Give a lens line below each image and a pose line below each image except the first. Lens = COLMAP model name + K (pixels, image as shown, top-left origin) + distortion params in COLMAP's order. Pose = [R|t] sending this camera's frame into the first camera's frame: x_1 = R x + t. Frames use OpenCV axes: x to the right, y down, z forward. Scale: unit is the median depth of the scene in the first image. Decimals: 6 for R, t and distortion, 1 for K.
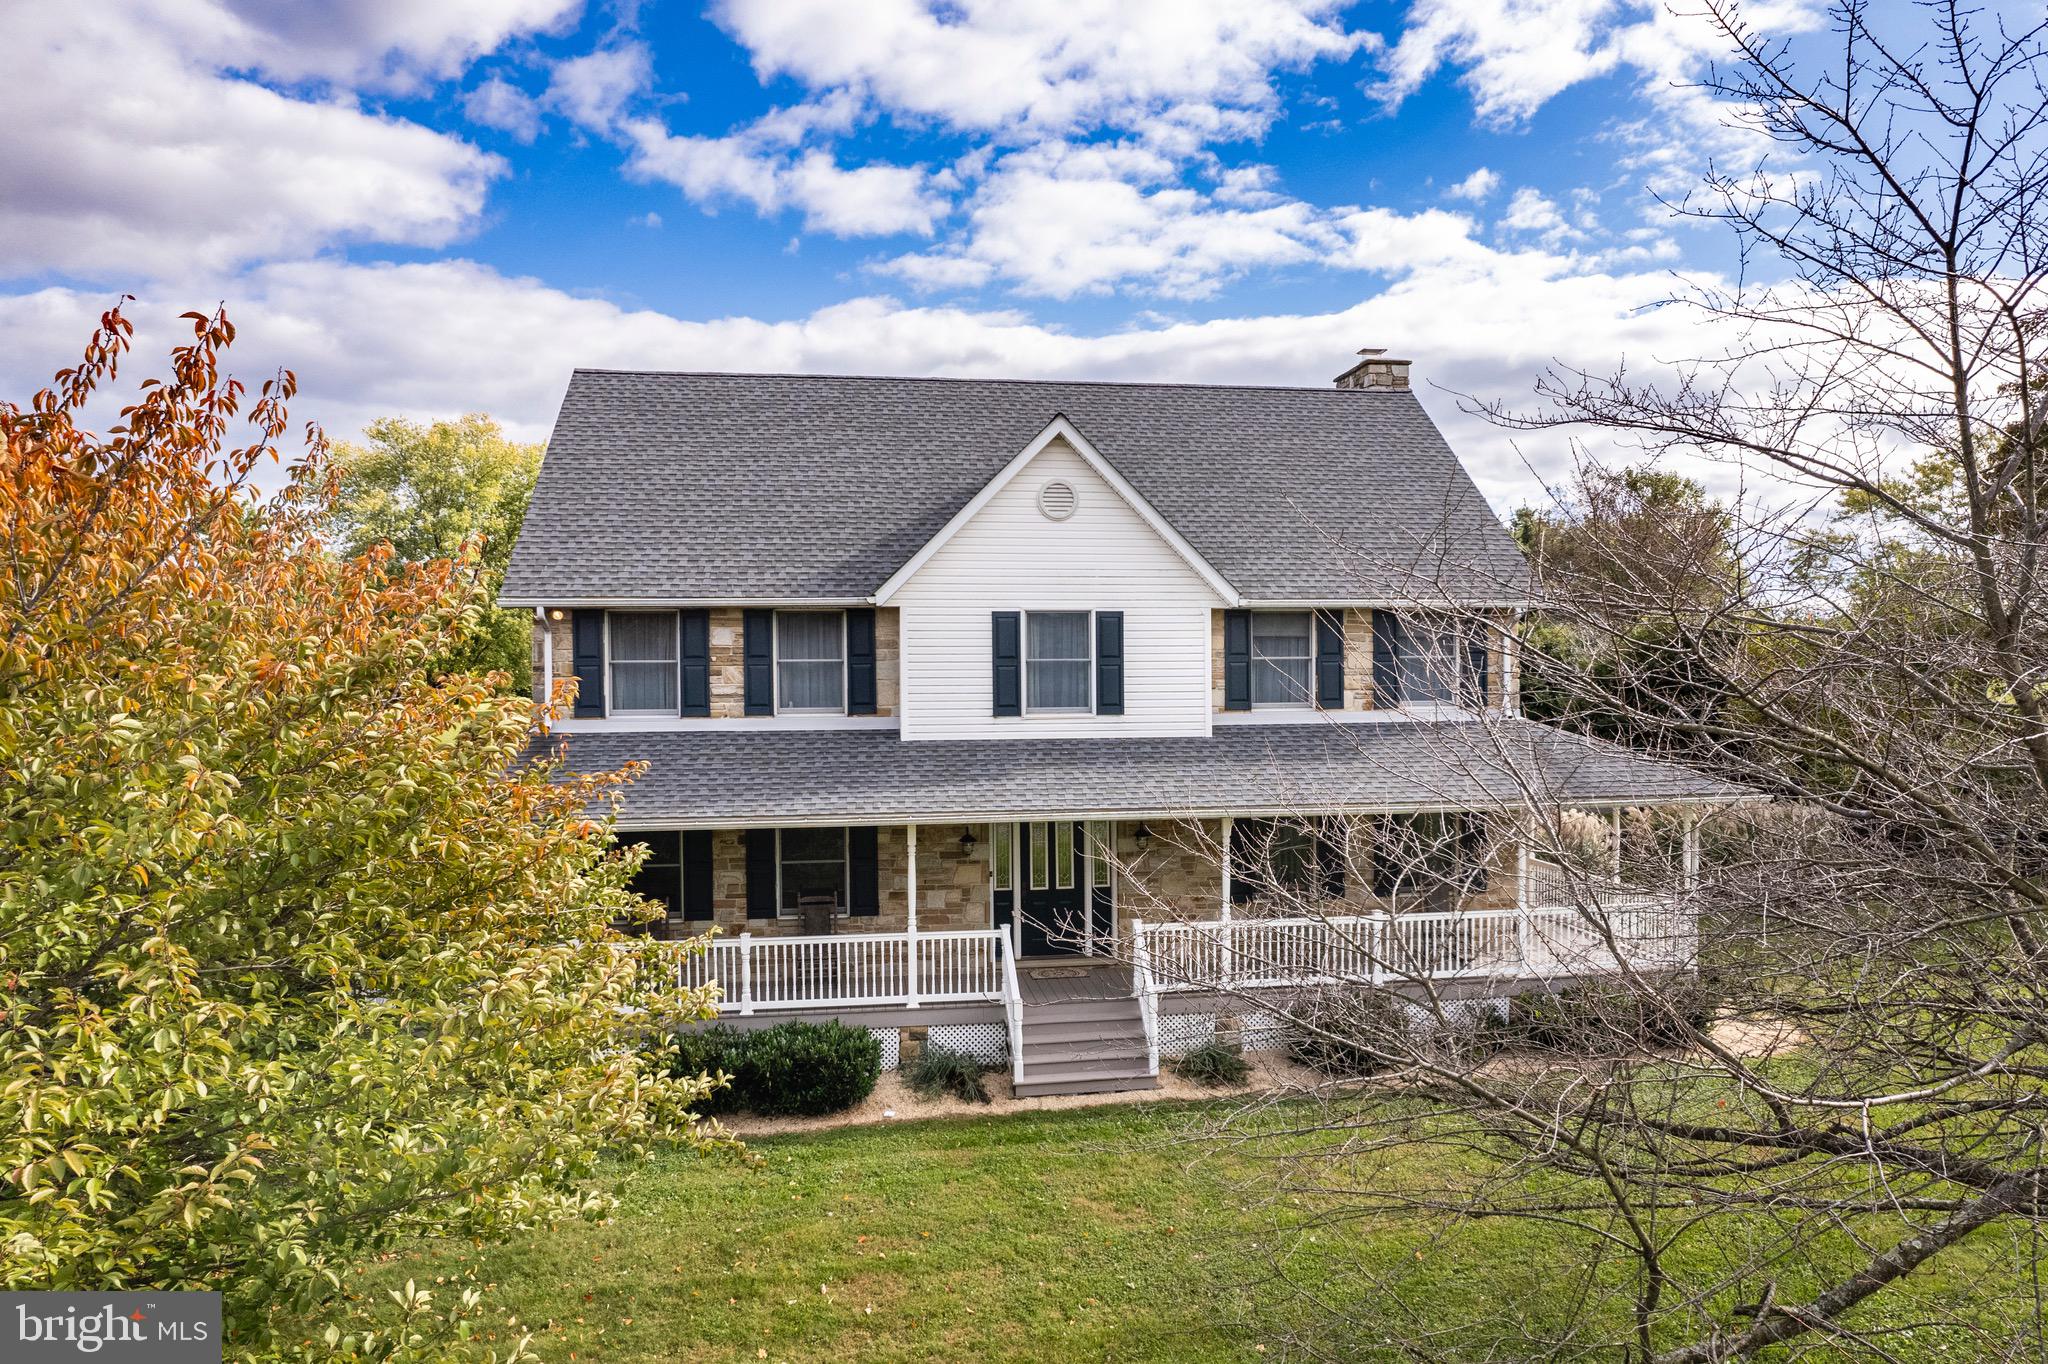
lens RADIAL K [[1424.9, 0, 1096.6], [0, 1424.9, 743.9], [0, 0, 1]] dist [-0.021343, 0.000202]
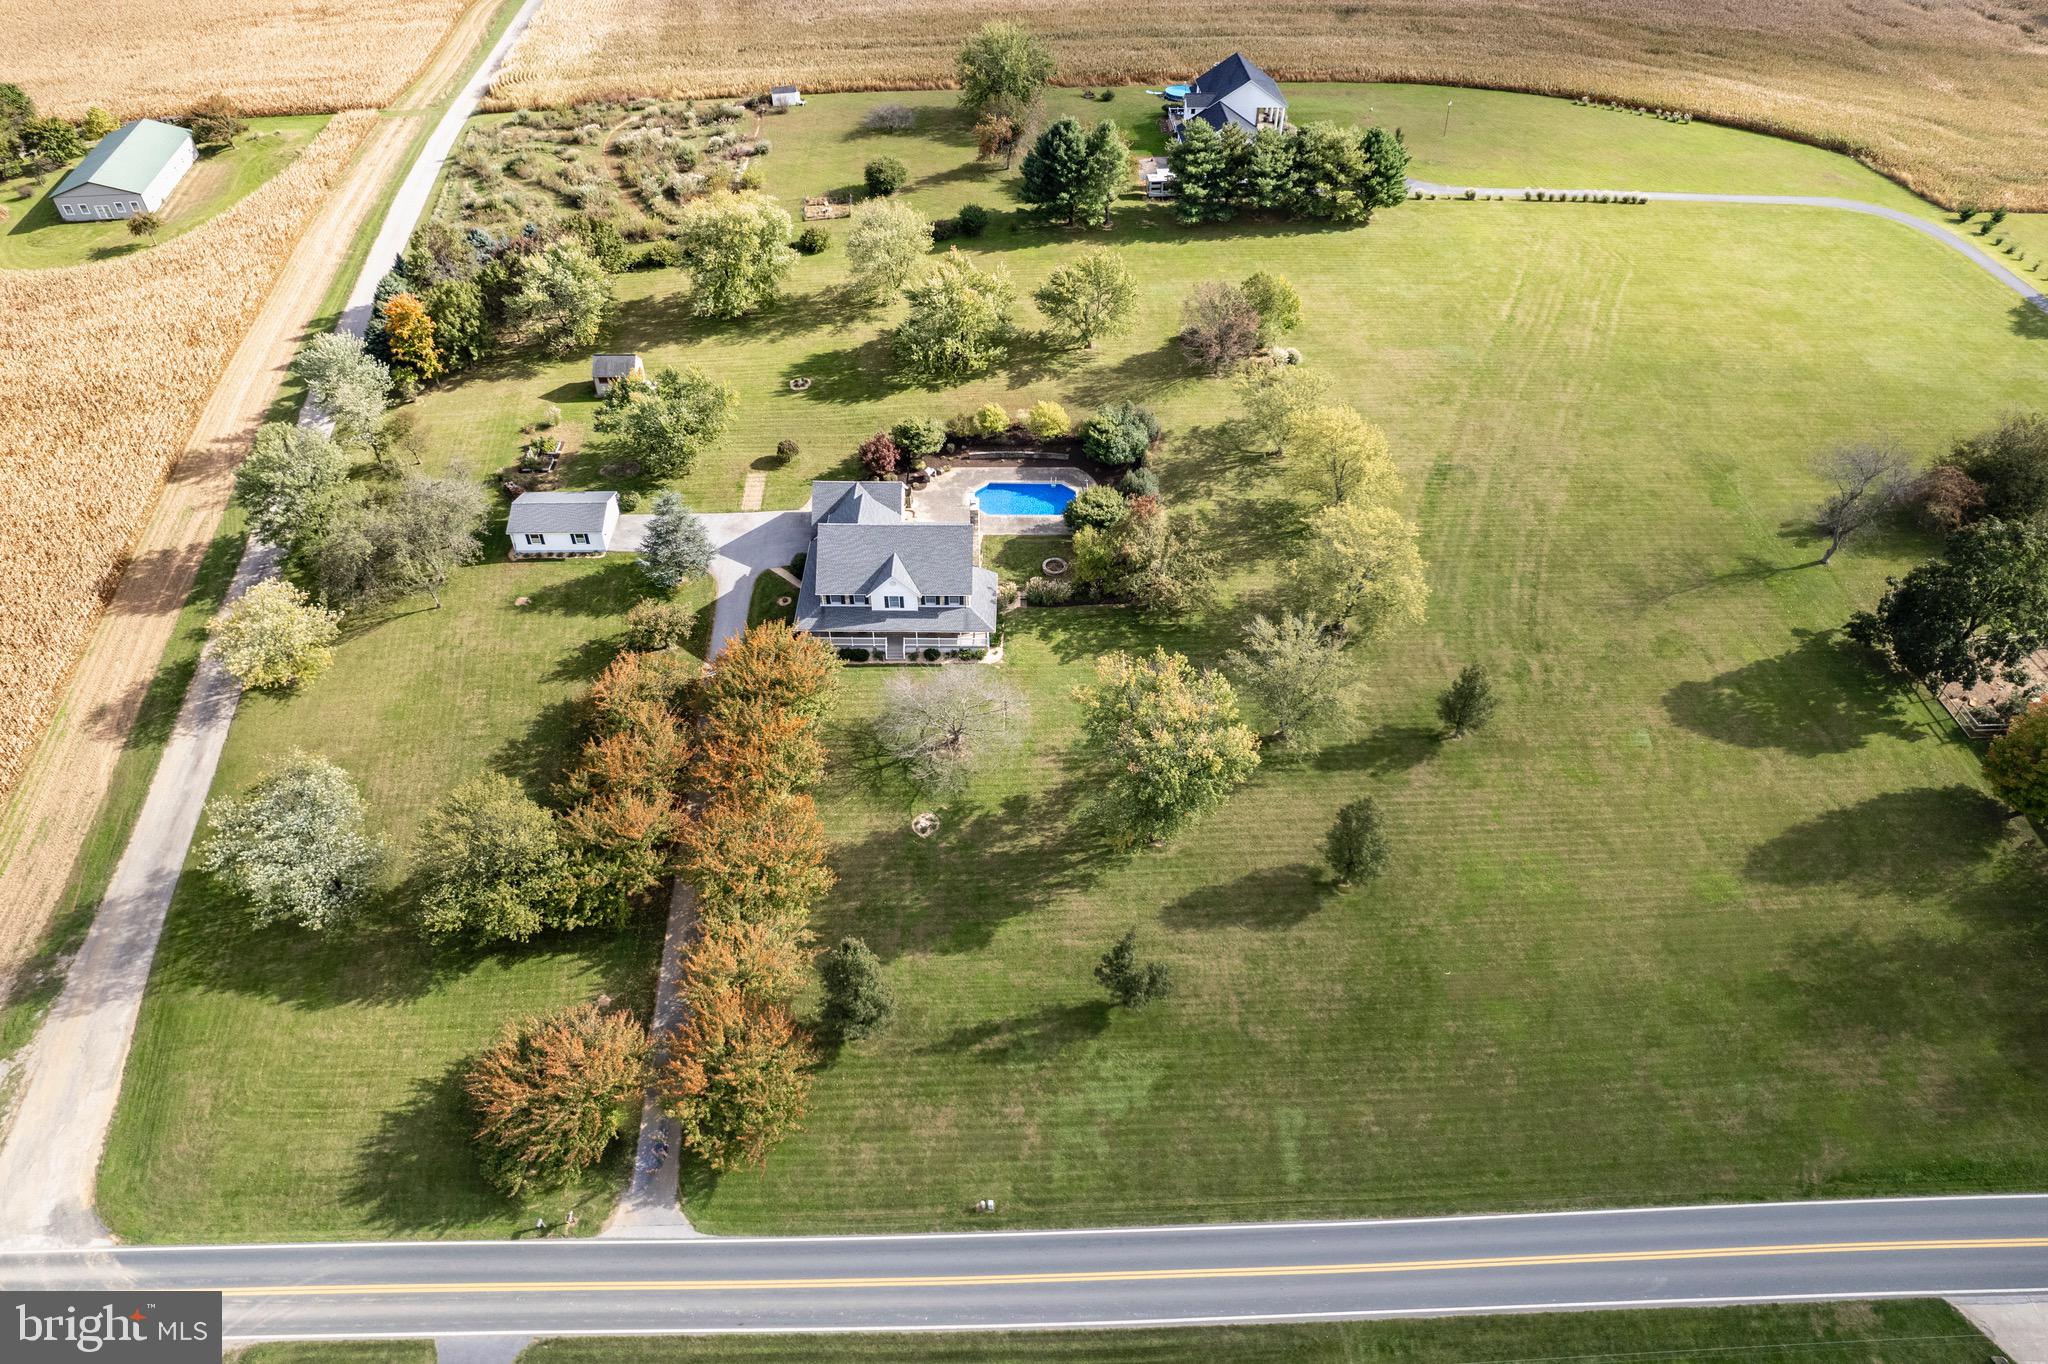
lens RADIAL K [[1337.9, 0, 1023.9], [0, 1337.9, 618.4], [0, 0, 1]] dist [-0.048850, 0.001733]
pose [[0.984847, 0.121039, -0.124202, 1.414181], [-0.019403, 0.788574, 0.614634, -4.011768], [0.172337, -0.602910, 0.778973, -4.004134]]
